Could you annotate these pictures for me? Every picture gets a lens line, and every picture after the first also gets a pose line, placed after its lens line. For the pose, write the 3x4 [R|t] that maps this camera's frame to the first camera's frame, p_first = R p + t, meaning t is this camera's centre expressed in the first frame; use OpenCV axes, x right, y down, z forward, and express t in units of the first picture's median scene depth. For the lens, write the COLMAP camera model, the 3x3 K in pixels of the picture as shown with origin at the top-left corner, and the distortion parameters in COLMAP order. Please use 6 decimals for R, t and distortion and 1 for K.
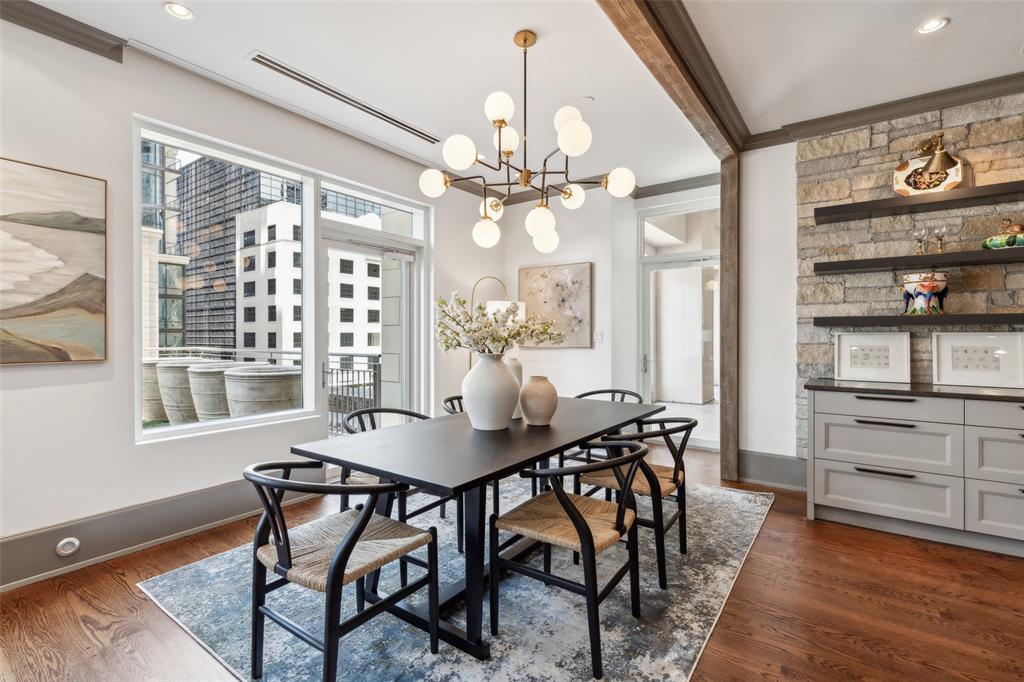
lens RADIAL K [[468.9, 0, 513.4], [0, 468.9, 336.3], [0, 0, 1]] dist [0.001891, 0.000367]
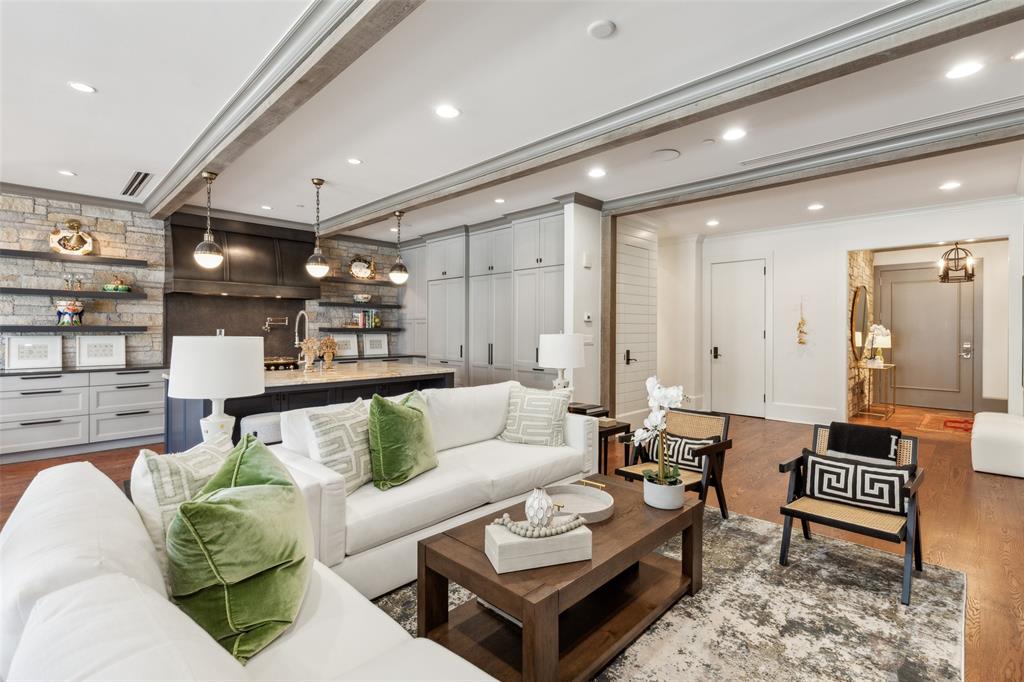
lens RADIAL K [[468.9, 0, 509.0], [0, 468.9, 331.1], [0, 0, 1]] dist [0.001891, 0.000367]
pose [[0.159210, -0.004182, 0.987236, -0.517232], [-0.001273, 0.999989, 0.004442, -0.034314], [-0.987244, -0.001964, 0.159203, -0.793689]]
